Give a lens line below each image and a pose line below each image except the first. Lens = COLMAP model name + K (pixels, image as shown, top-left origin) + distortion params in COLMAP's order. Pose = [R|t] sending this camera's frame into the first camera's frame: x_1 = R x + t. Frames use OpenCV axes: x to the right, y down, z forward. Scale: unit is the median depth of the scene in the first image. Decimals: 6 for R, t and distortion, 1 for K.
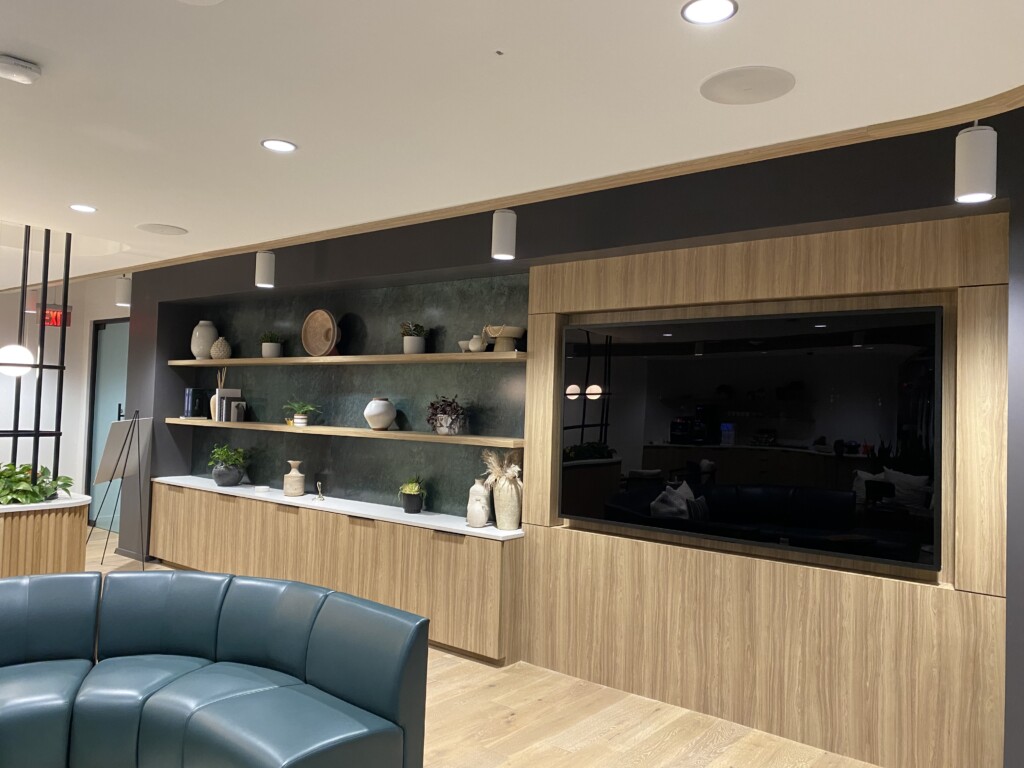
lens RADIAL K [[786.4, 0, 514.1], [0, 786.4, 380.7], [0, 0, 1]] dist [0.061583, 0.001582]
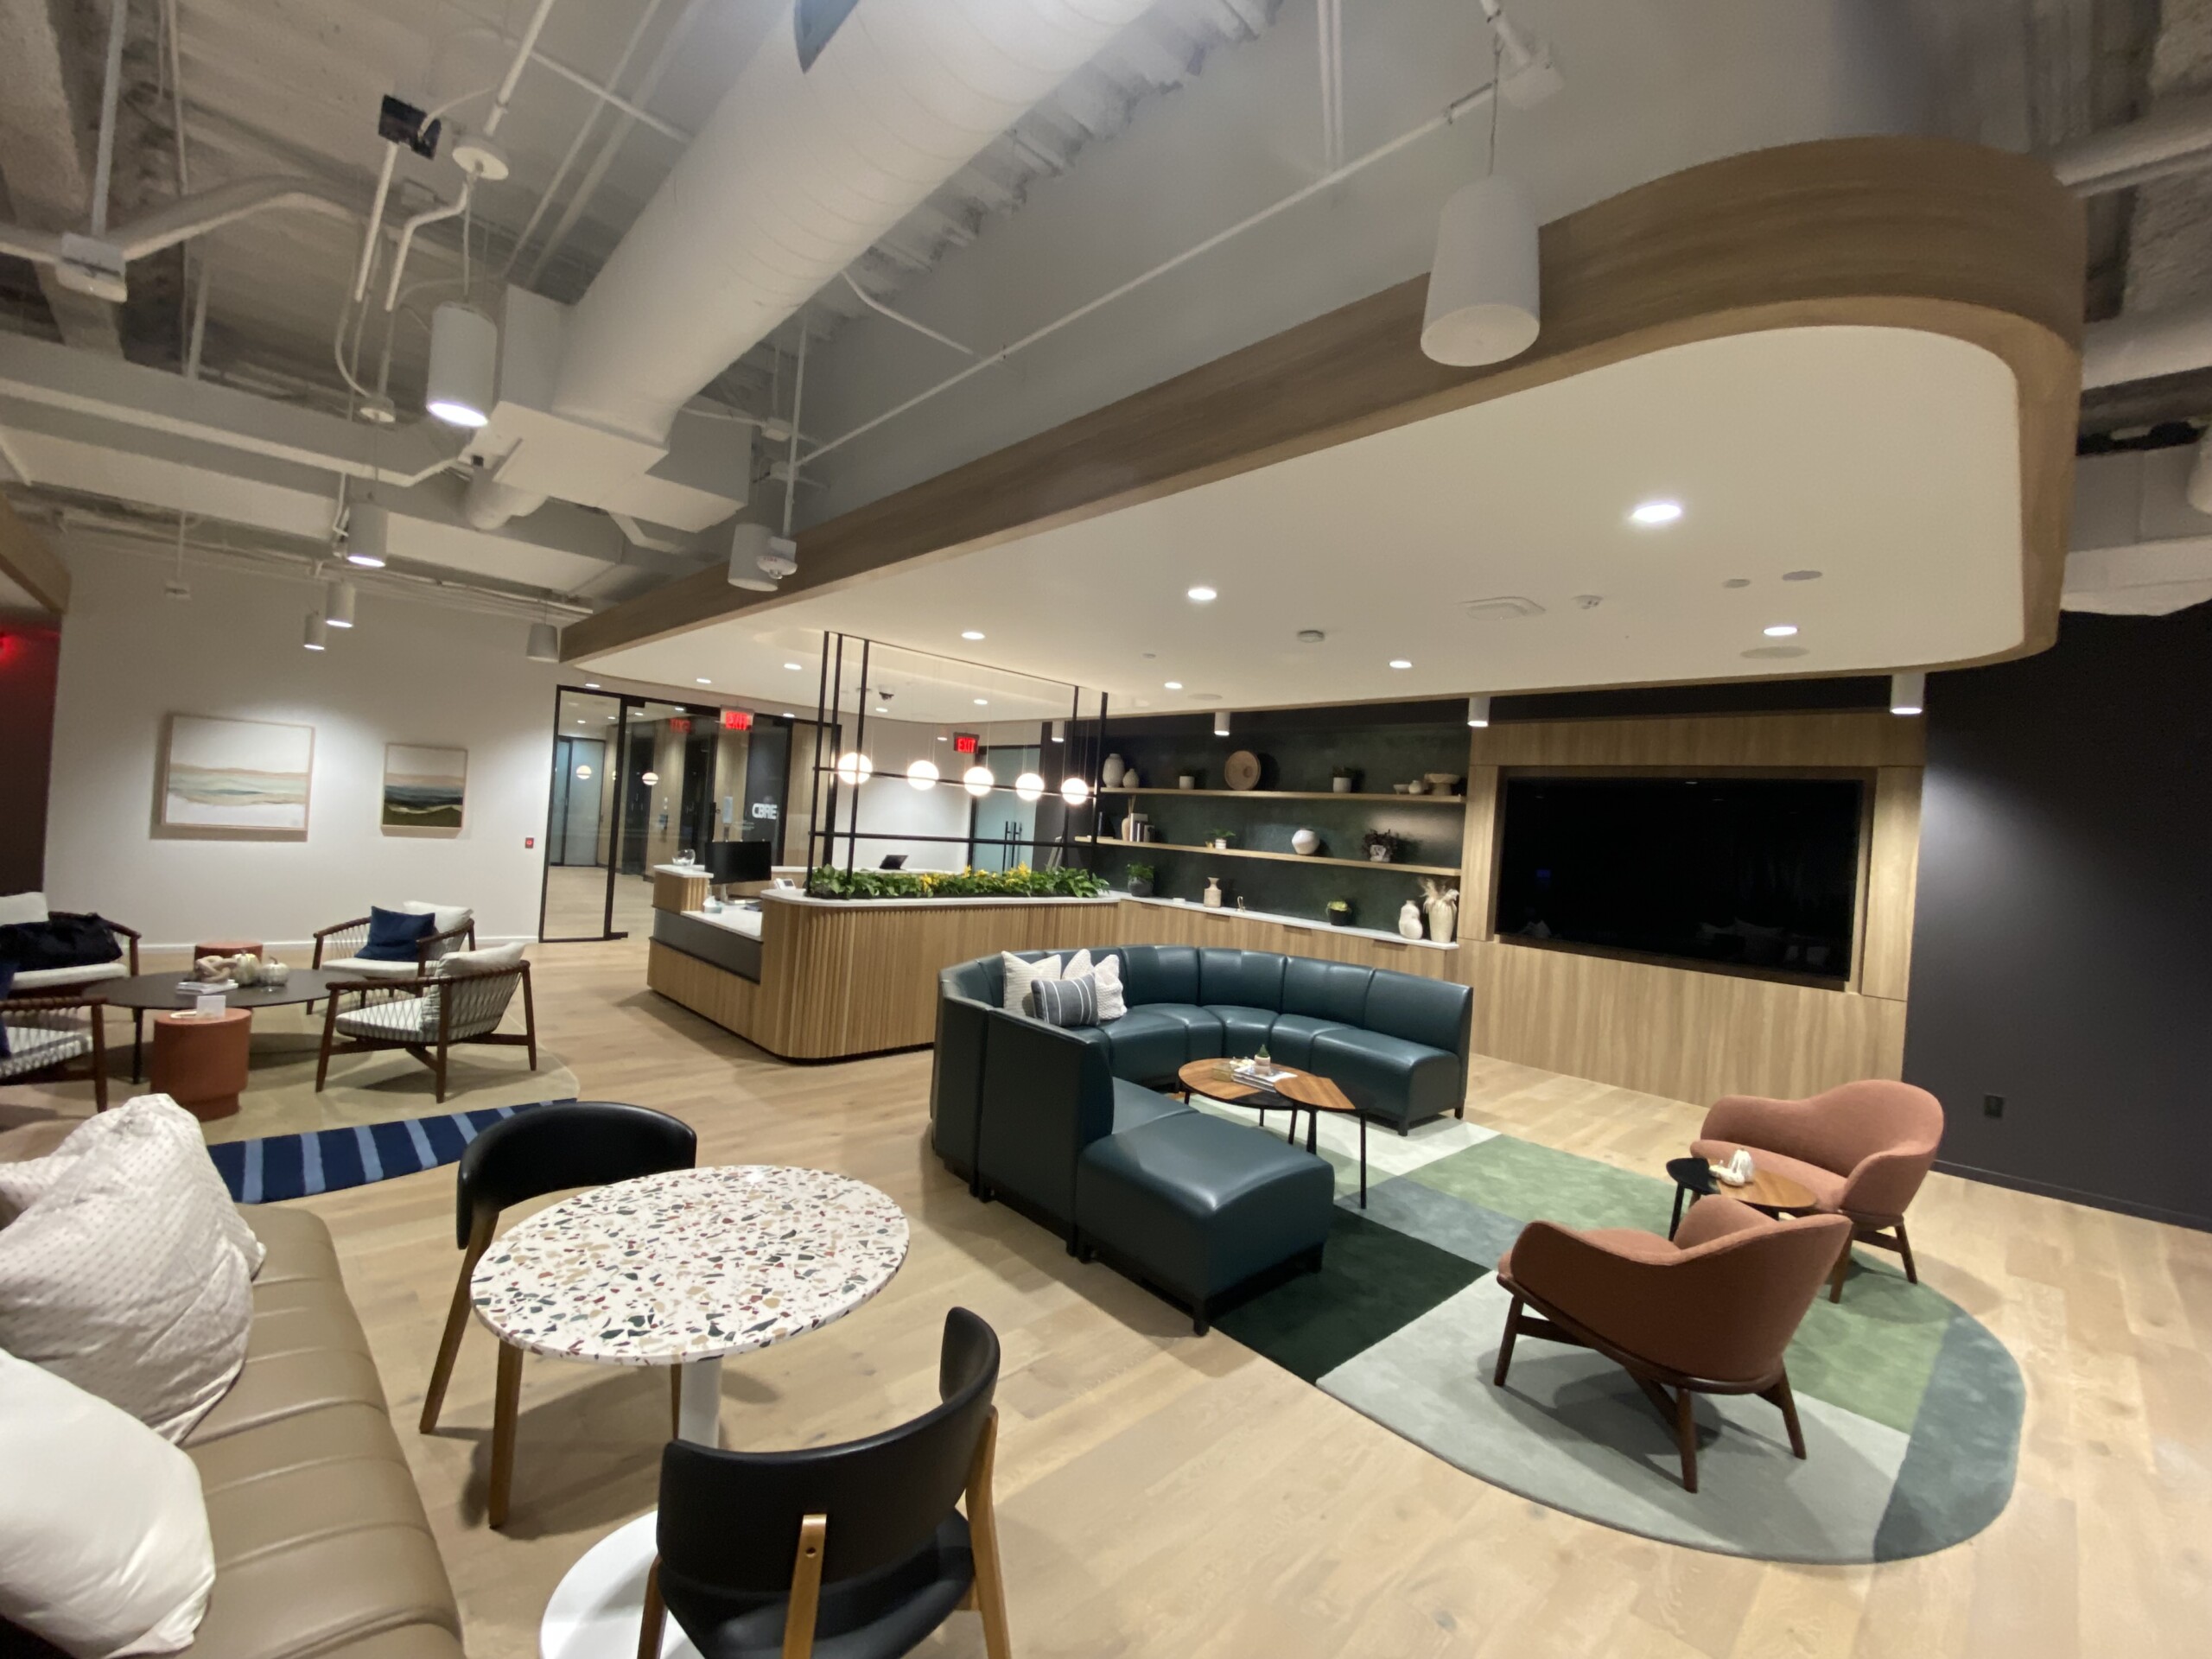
lens RADIAL K [[886.4, 0, 1100.8], [0, 886.4, 817.7], [0, 0, 1]] dist [0.000567, -0.001500]
pose [[0.990655, 0.042584, -0.129571, -0.346724], [-0.040734, 0.999027, 0.016898, -0.005001], [0.130165, -0.011462, 0.991426, -0.406543]]
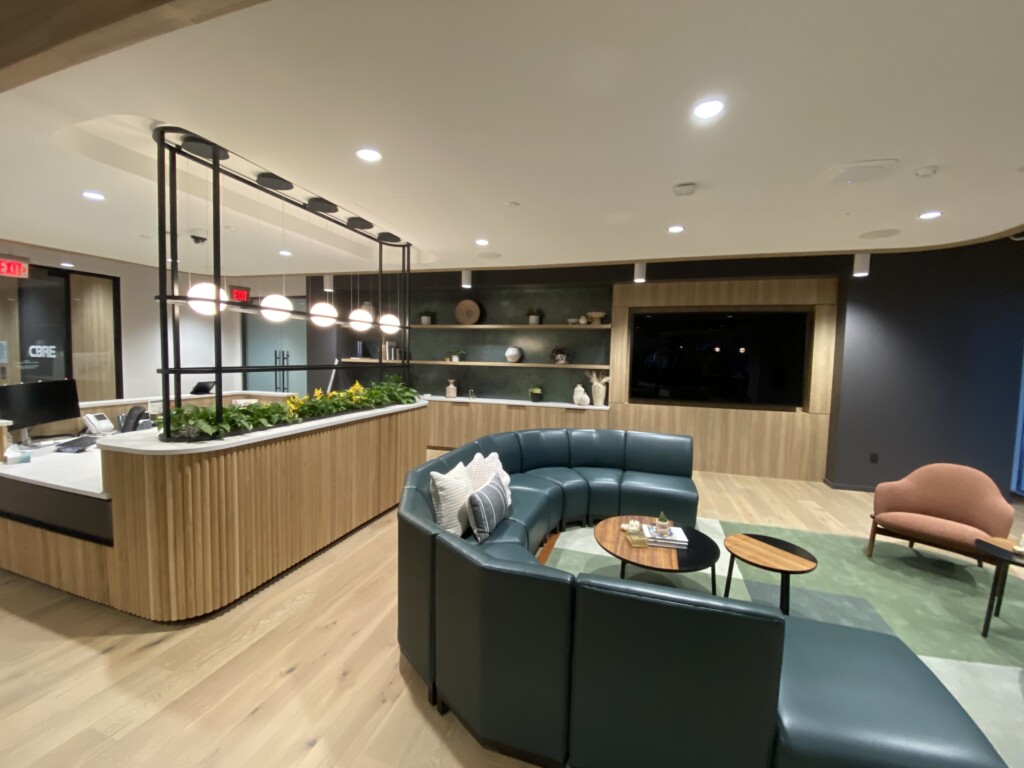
lens RADIAL K [[410.3, 0, 510.8], [0, 410.3, 387.6], [0, 0, 1]] dist [0.000567, -0.001500]
pose [[0.929823, -0.035760, 0.366266, -0.634651], [-0.006625, 0.993480, 0.113815, 0.007926], [-0.367948, -0.108254, 0.923523, 0.039955]]
